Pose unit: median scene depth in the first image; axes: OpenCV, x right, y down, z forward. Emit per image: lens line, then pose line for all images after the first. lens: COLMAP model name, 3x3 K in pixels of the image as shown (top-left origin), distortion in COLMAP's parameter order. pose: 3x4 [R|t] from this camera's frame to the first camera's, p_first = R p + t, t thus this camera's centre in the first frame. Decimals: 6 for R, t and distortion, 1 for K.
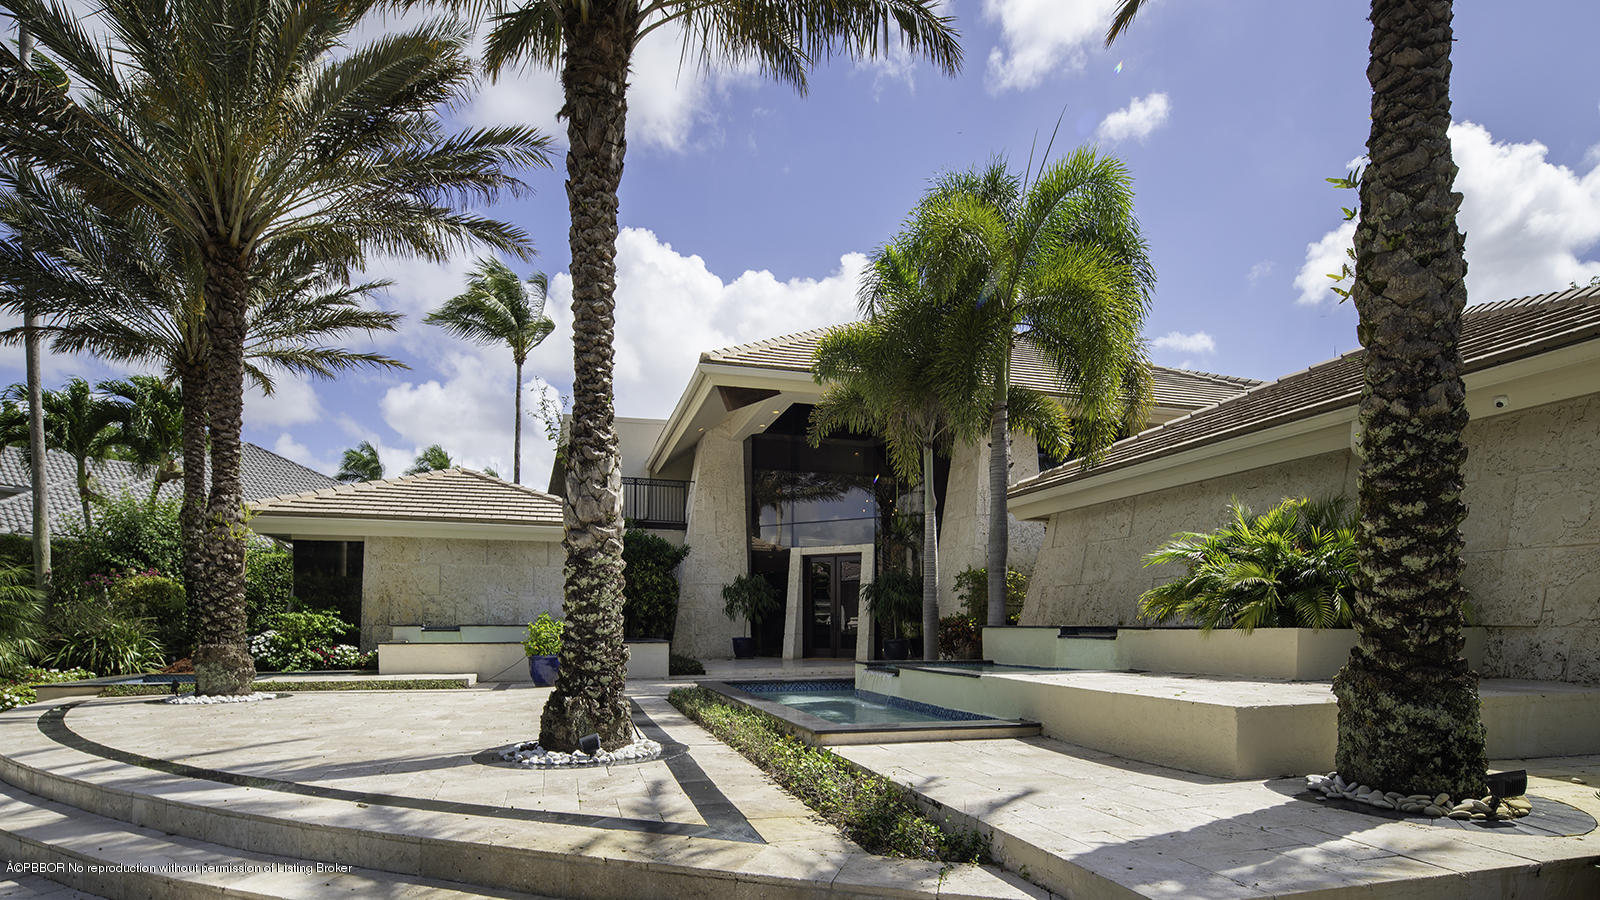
lens RADIAL K [[788.5, 0, 798.9], [0, 788.5, 542.8], [0, 0, 1]] dist [-0.001555, -0.001467]
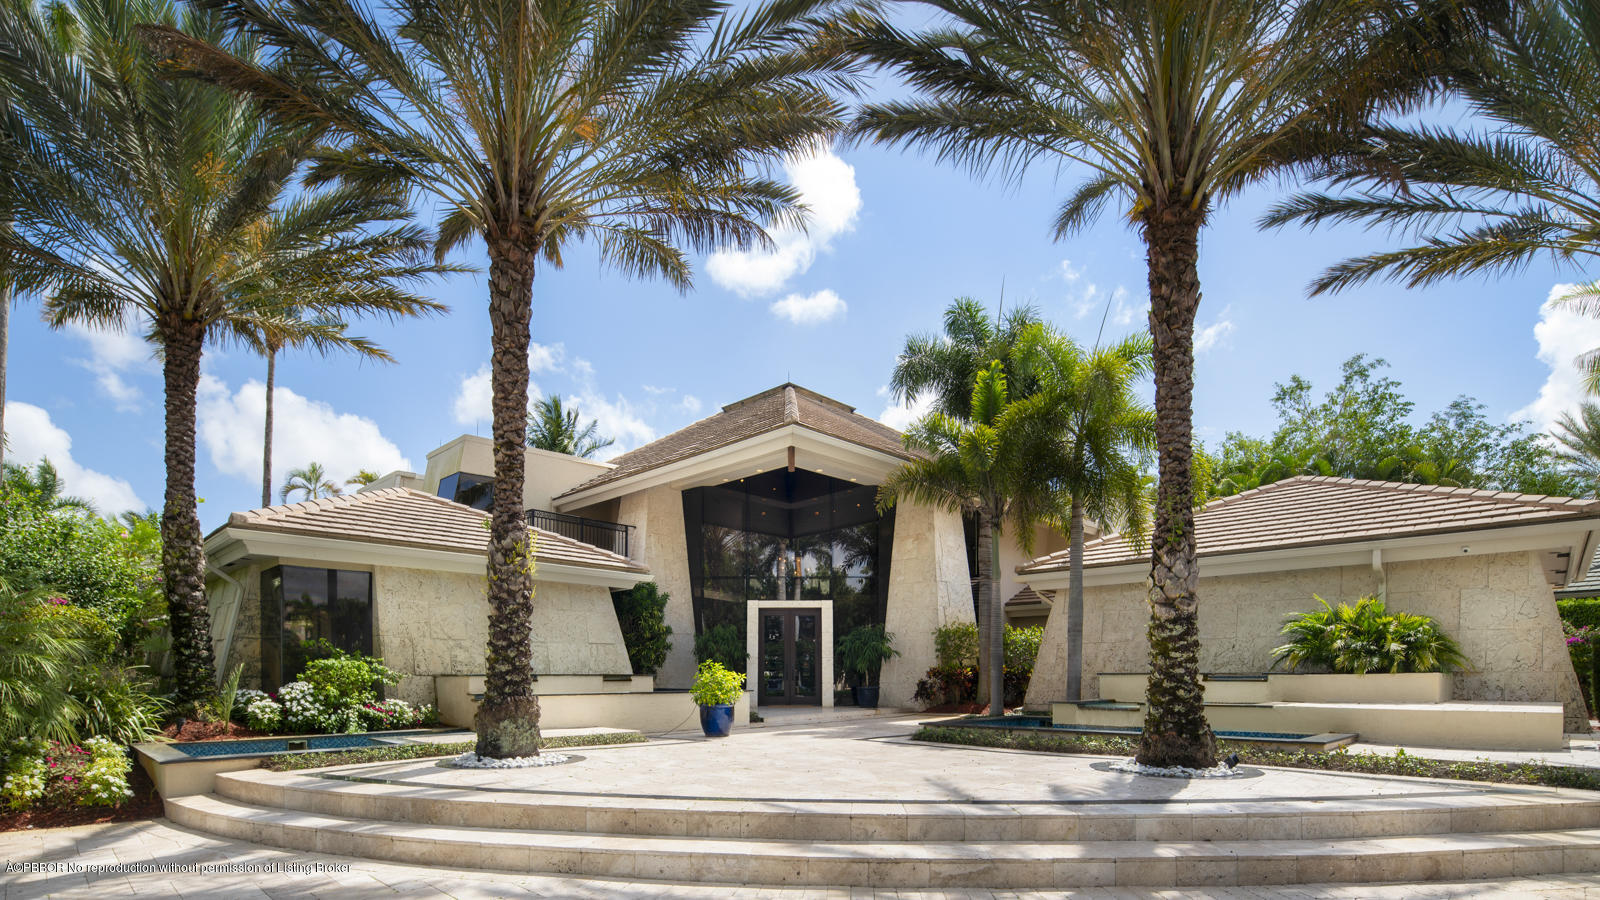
lens RADIAL K [[787.8, 0, 802.4], [0, 787.8, 585.4], [0, 0, 1]] dist [-0.002295, -0.000602]
pose [[0.867322, 0.053671, 0.494846, -0.620342], [-0.048466, 0.998552, -0.023357, 0.010089], [-0.495383, -0.003725, 0.868667, 0.078269]]
